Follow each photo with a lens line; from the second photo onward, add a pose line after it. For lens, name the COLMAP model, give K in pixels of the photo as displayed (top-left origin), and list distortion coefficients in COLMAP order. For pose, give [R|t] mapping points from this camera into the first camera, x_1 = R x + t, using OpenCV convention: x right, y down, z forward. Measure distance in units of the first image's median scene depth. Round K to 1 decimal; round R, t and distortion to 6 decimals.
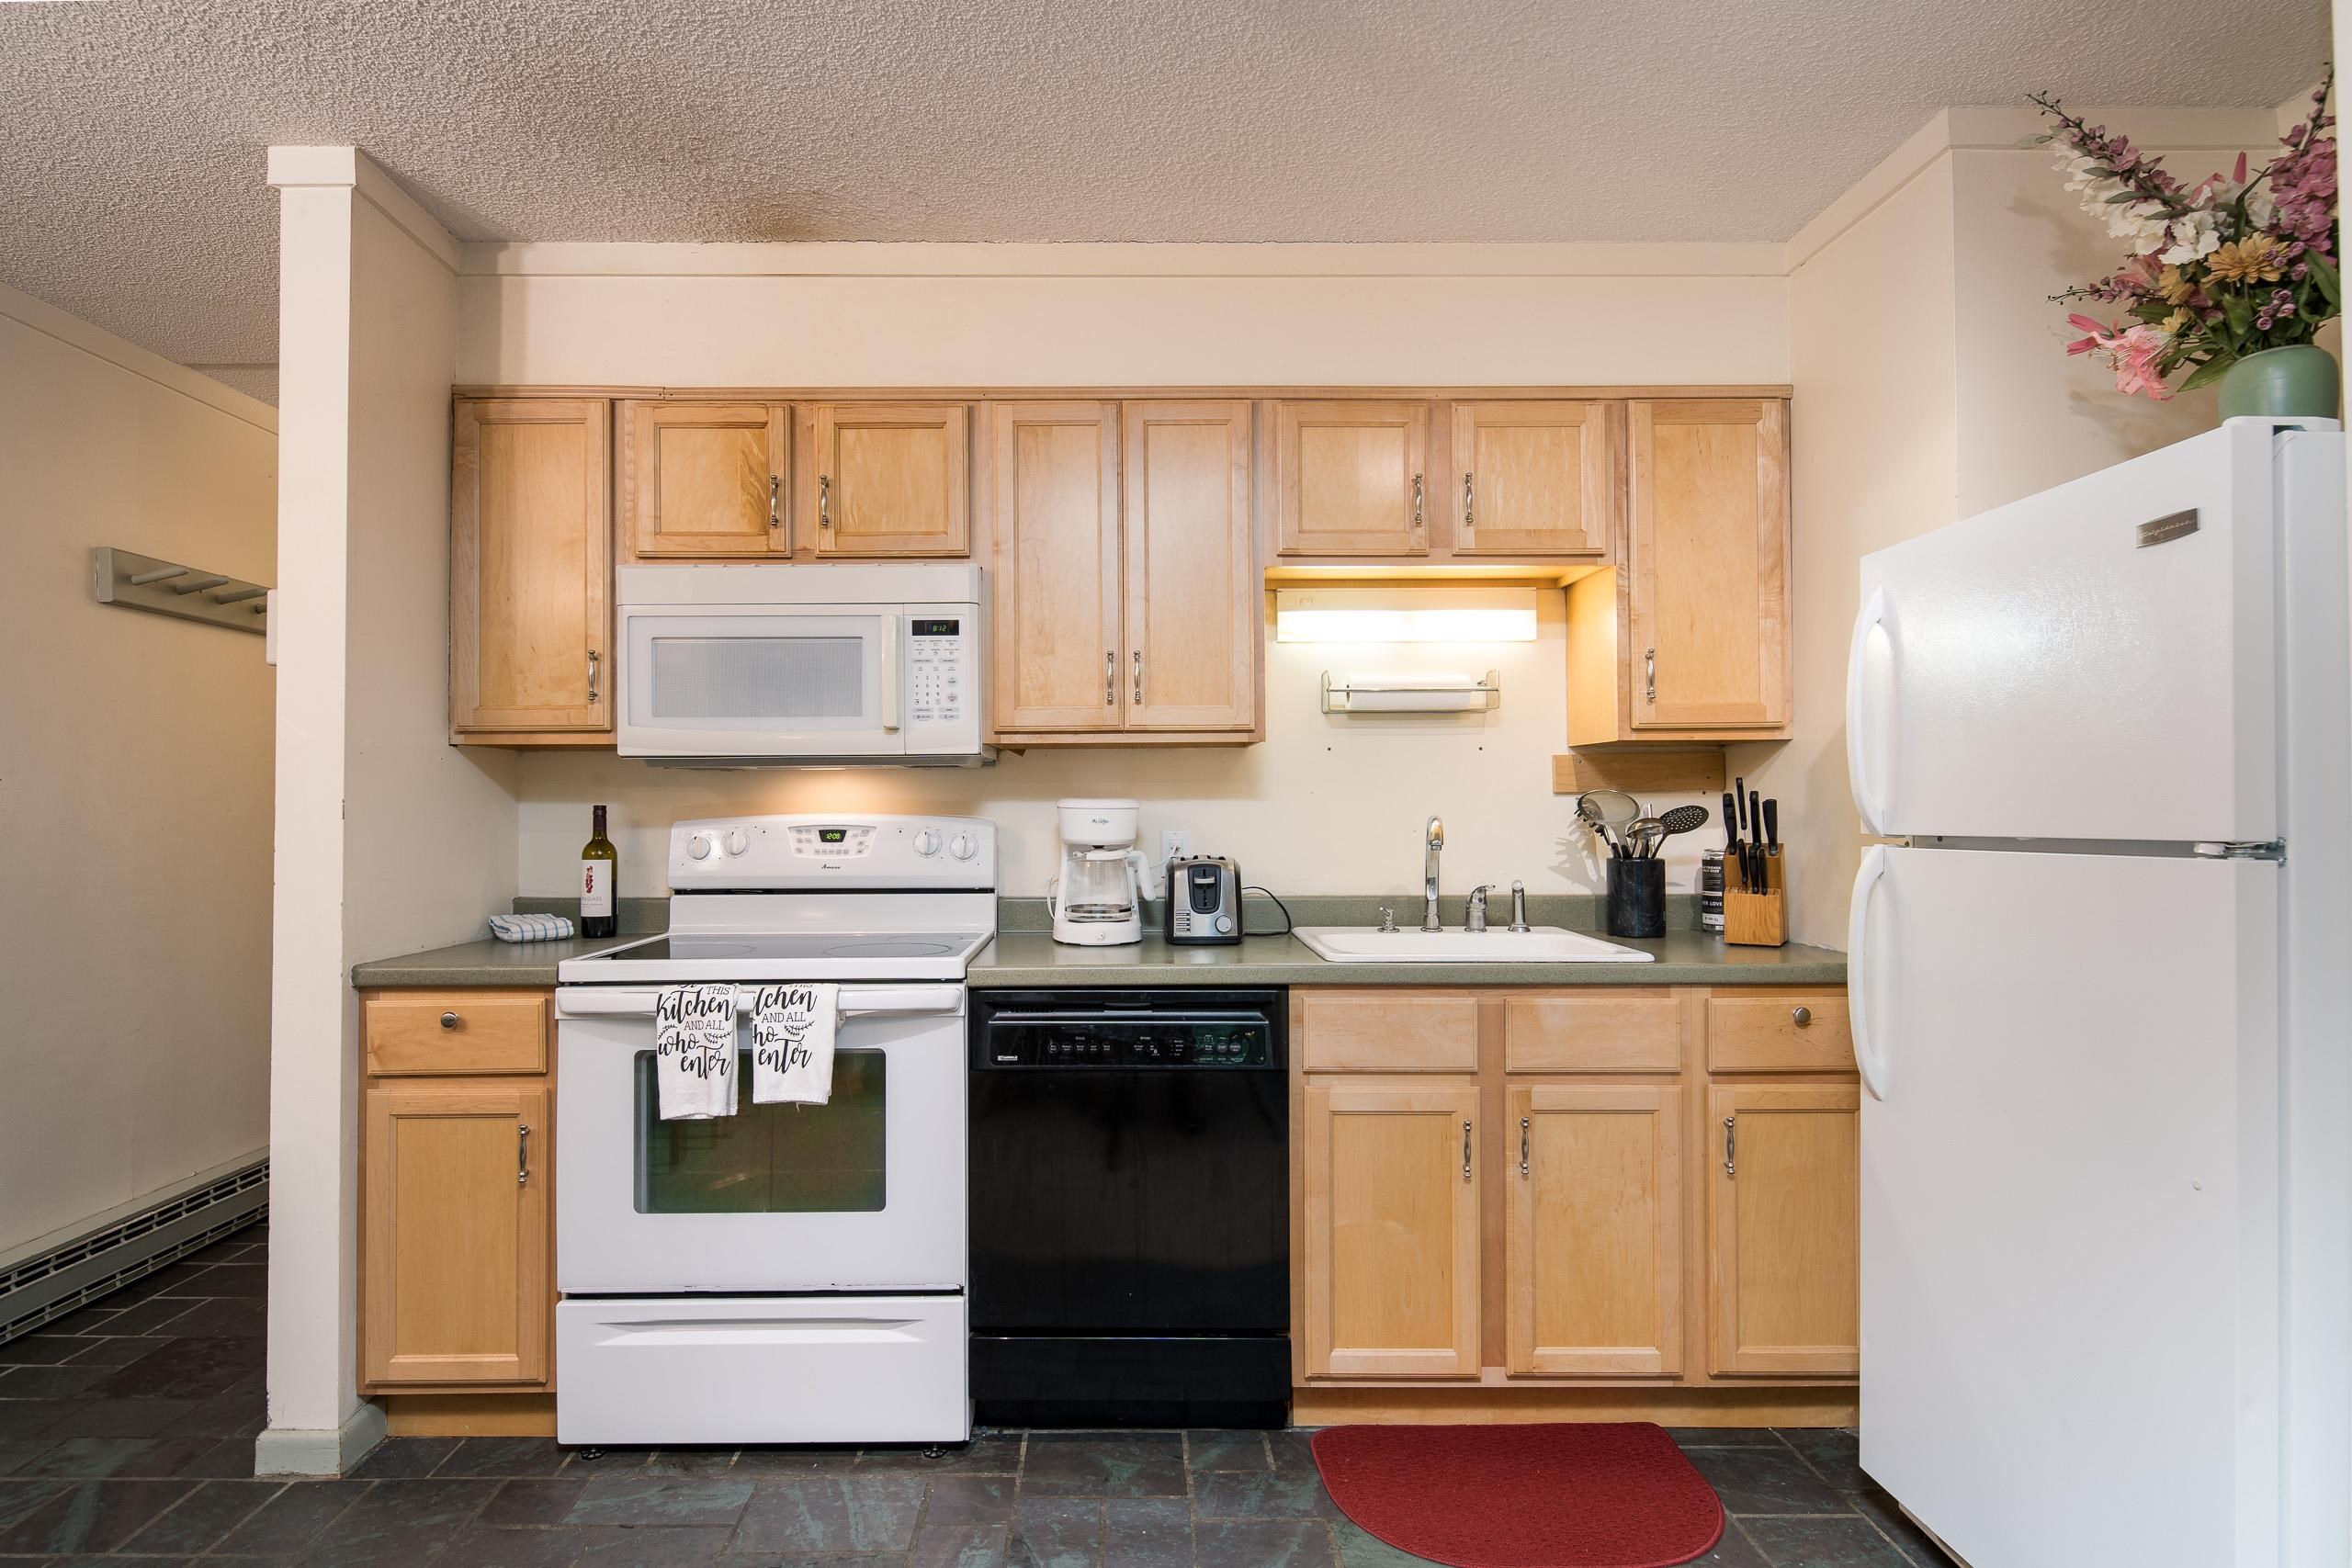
lens RADIAL K [[1261.4, 0, 1125.8], [0, 1261.4, 790.5], [0, 0, 1]] dist [-0.001124, -0.001276]
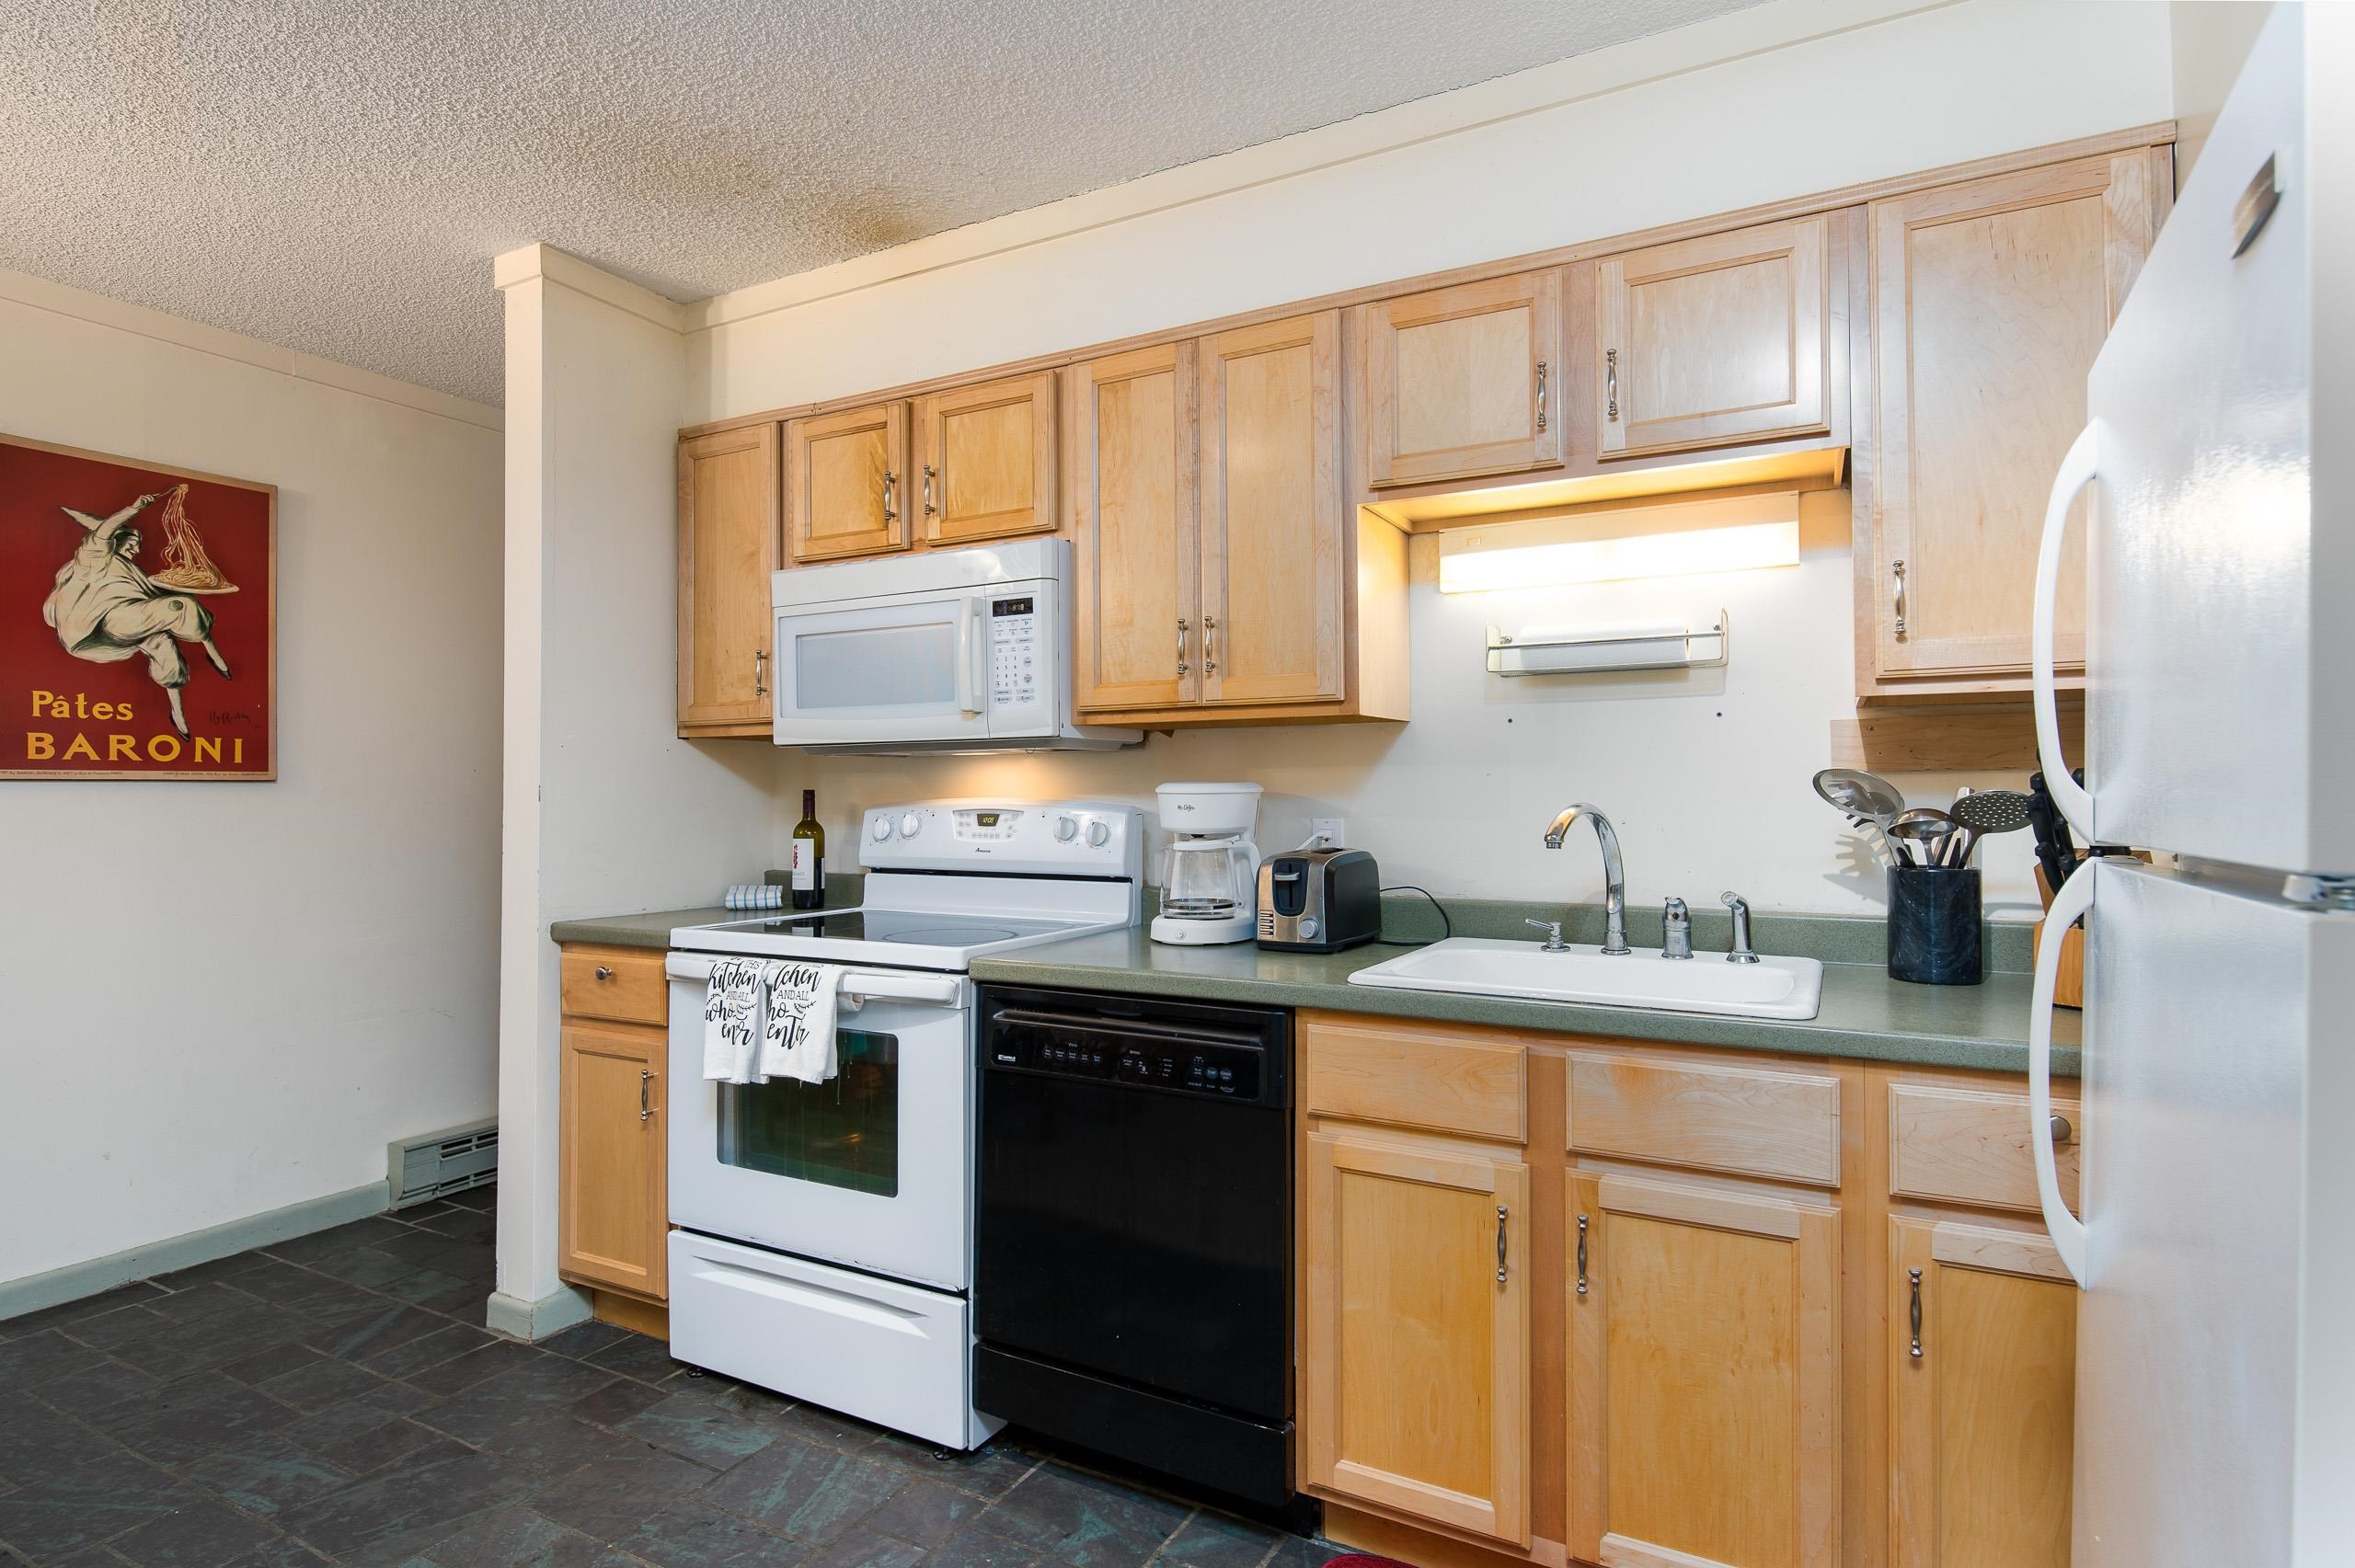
lens RADIAL K [[1228.0, 0, 1091.0], [0, 1228.0, 777.2], [0, 0, 1]] dist [-0.001229, -0.001053]
pose [[0.866357, -0.004832, -0.499402, 0.371415], [0.006977, 0.999973, 0.002429, 0.000037], [0.499377, -0.005588, 0.866367, 0.208156]]
